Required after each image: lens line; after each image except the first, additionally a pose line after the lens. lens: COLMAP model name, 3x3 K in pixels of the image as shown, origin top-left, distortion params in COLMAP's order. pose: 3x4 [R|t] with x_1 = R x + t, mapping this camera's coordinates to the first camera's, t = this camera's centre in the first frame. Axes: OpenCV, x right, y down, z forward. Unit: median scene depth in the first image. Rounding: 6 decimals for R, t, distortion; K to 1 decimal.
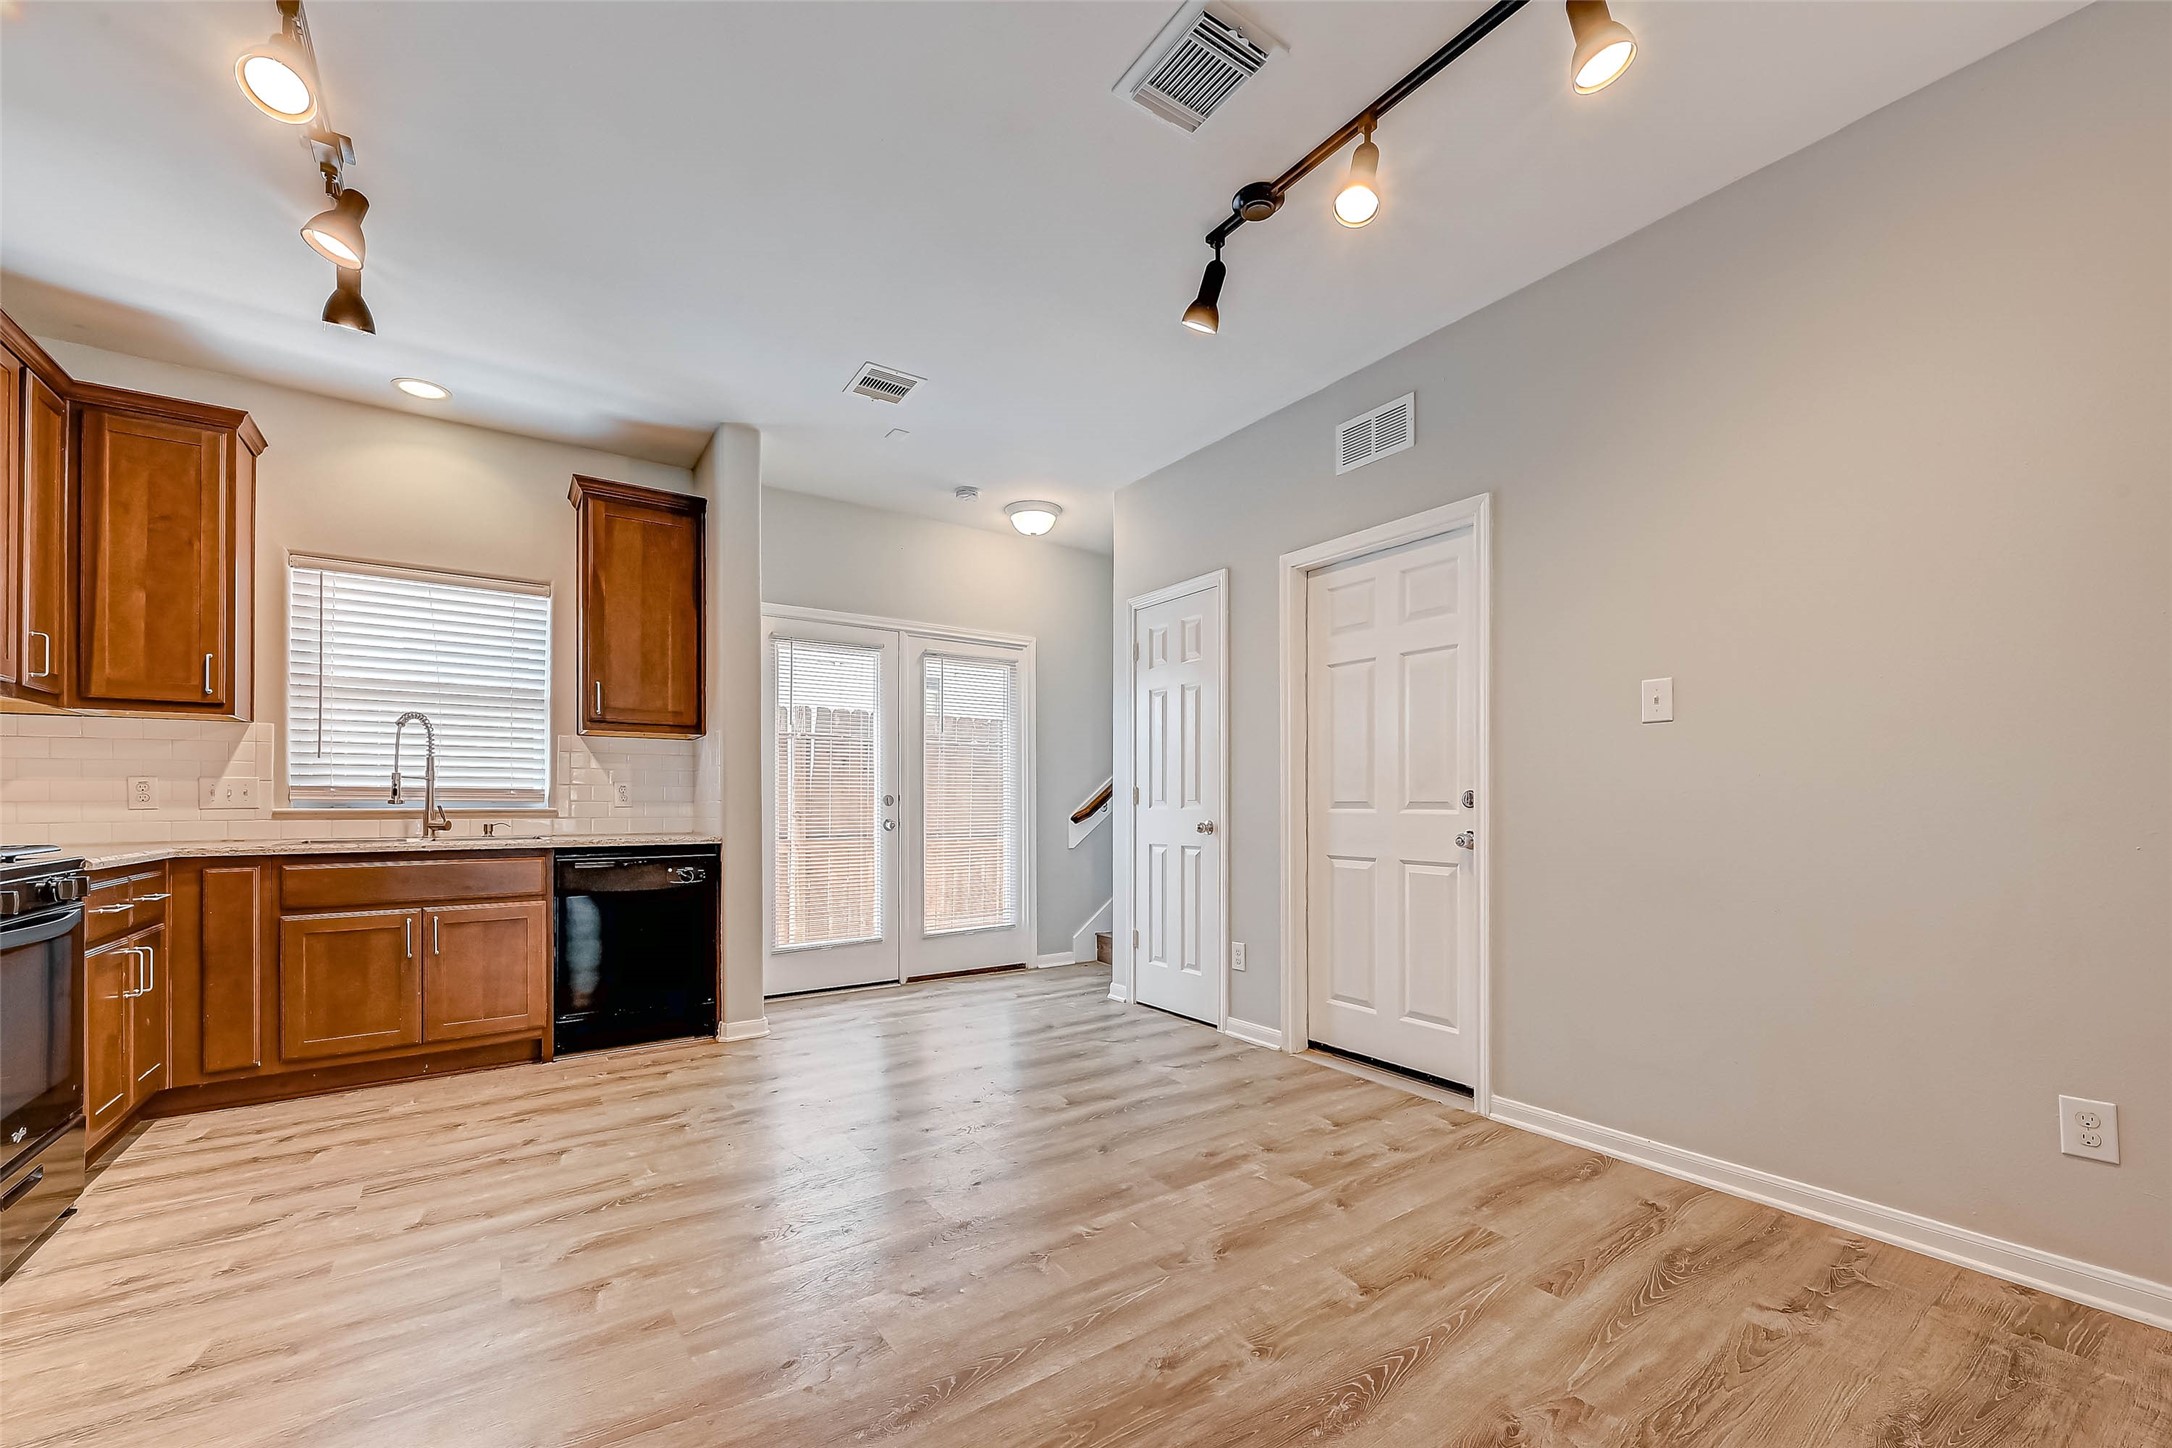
lens RADIAL K [[880.5, 0, 1094.5], [0, 880.5, 799.7], [0, 0, 1]] dist [0.001747, 0.000657]
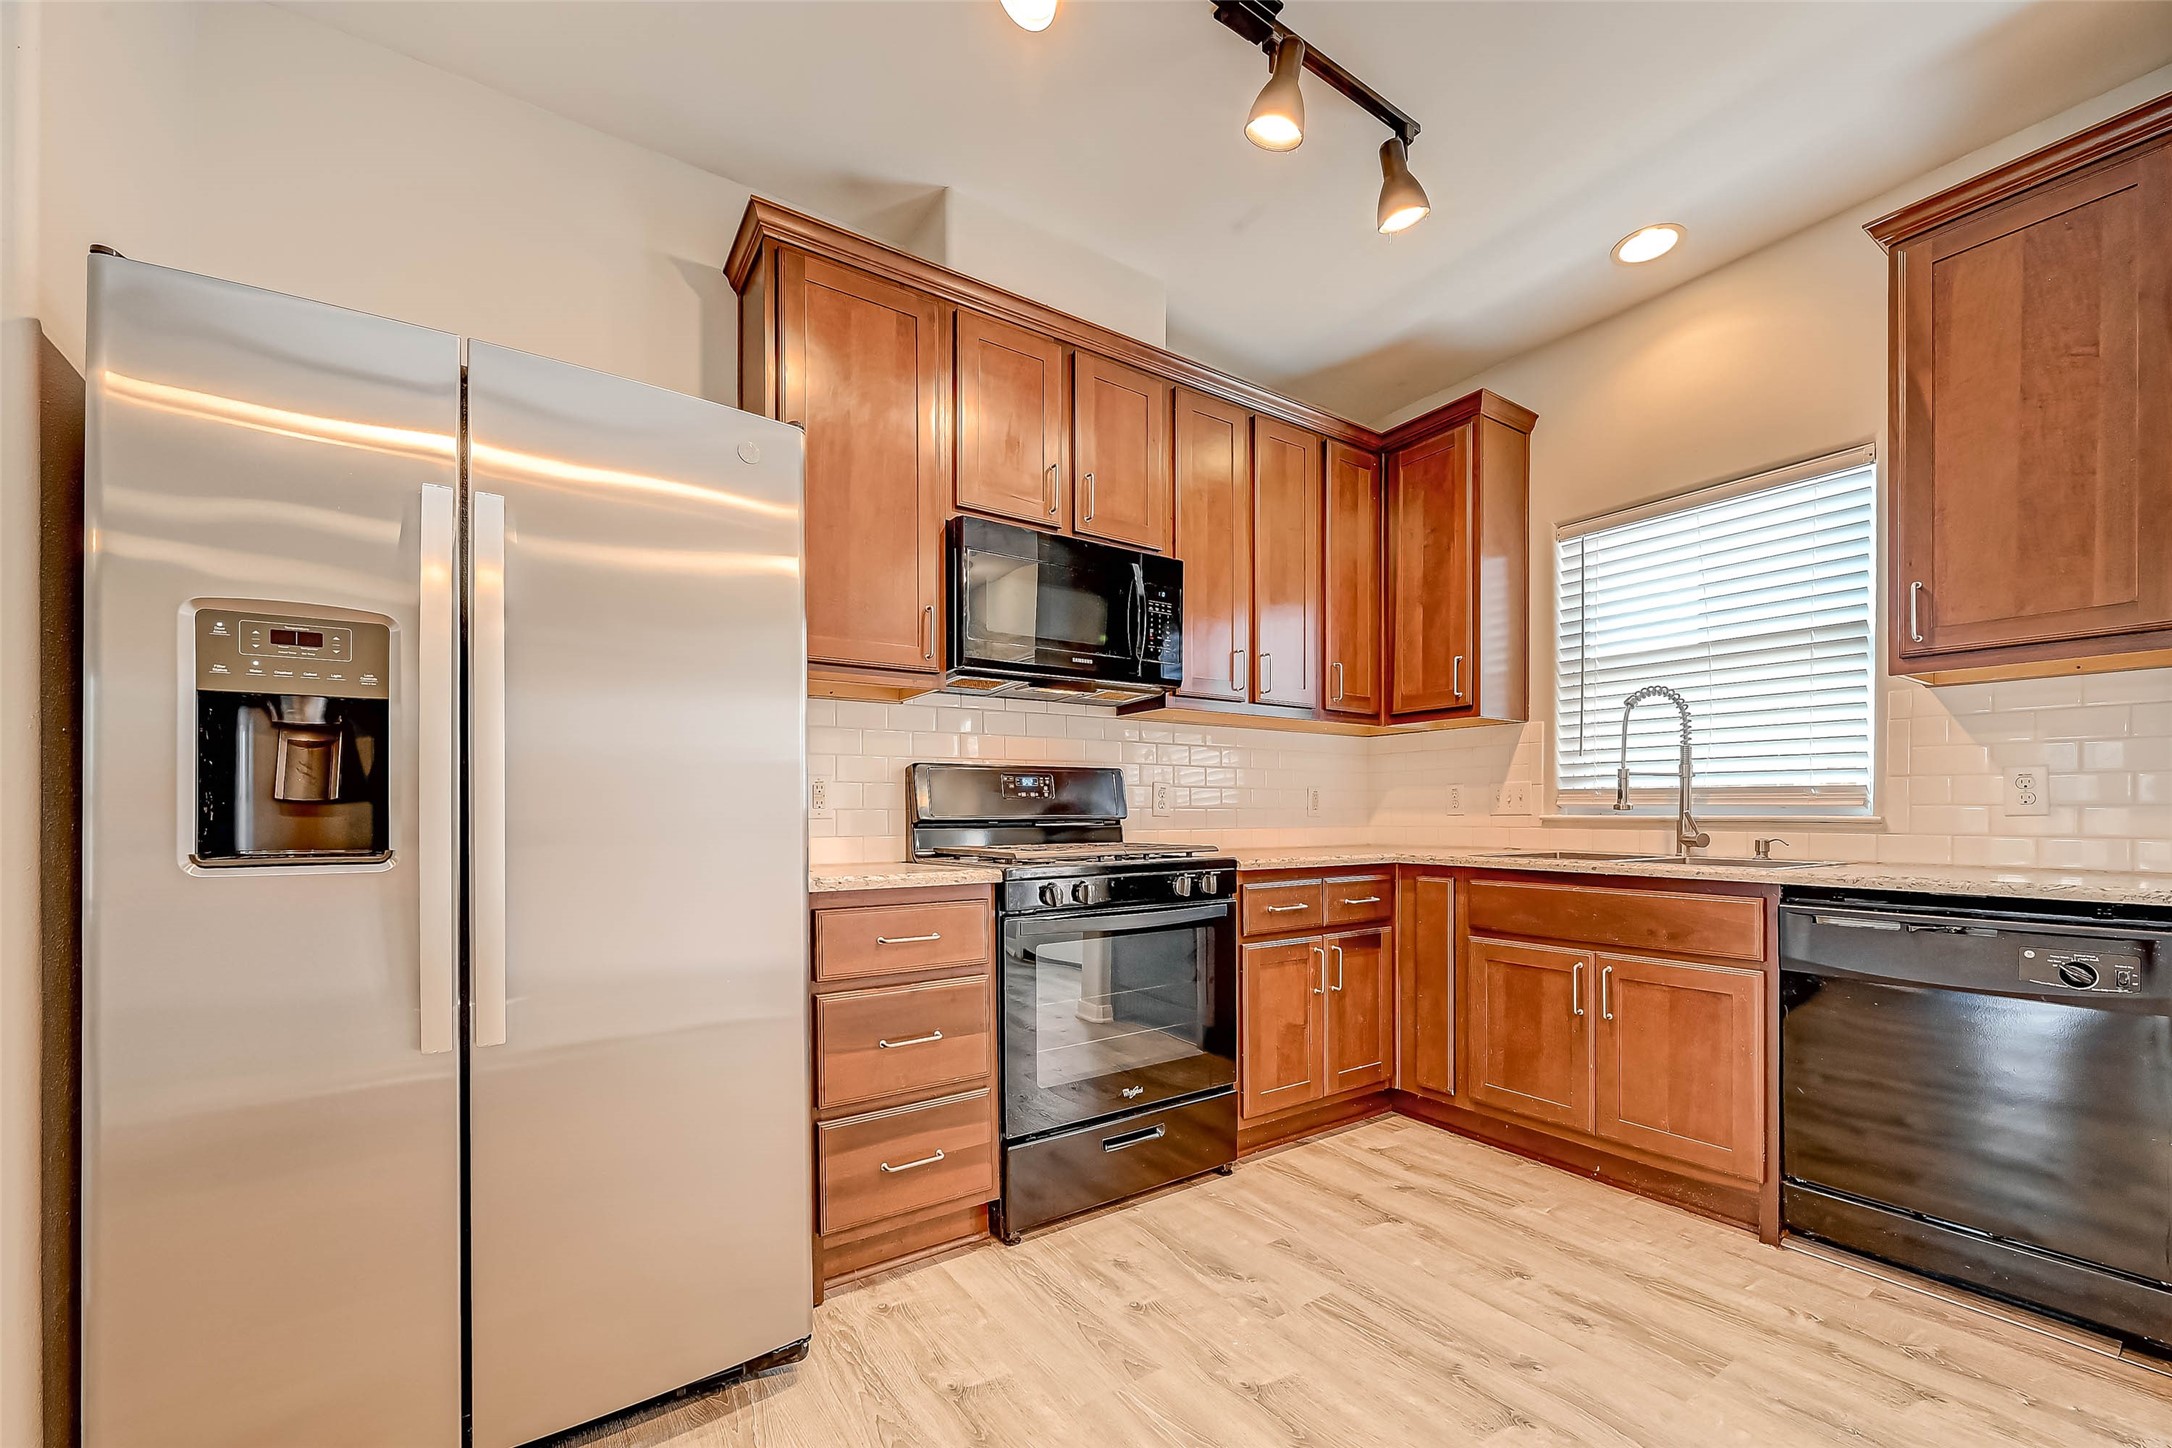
lens RADIAL K [[880.5, 0, 1094.5], [0, 880.5, 799.7], [0, 0, 1]] dist [0.001747, 0.000657]
pose [[-0.004852, -0.010724, -0.999931, -0.019949], [0.006910, 0.999918, -0.010757, 0.001003], [0.999964, -0.006962, -0.004778, 0.551025]]
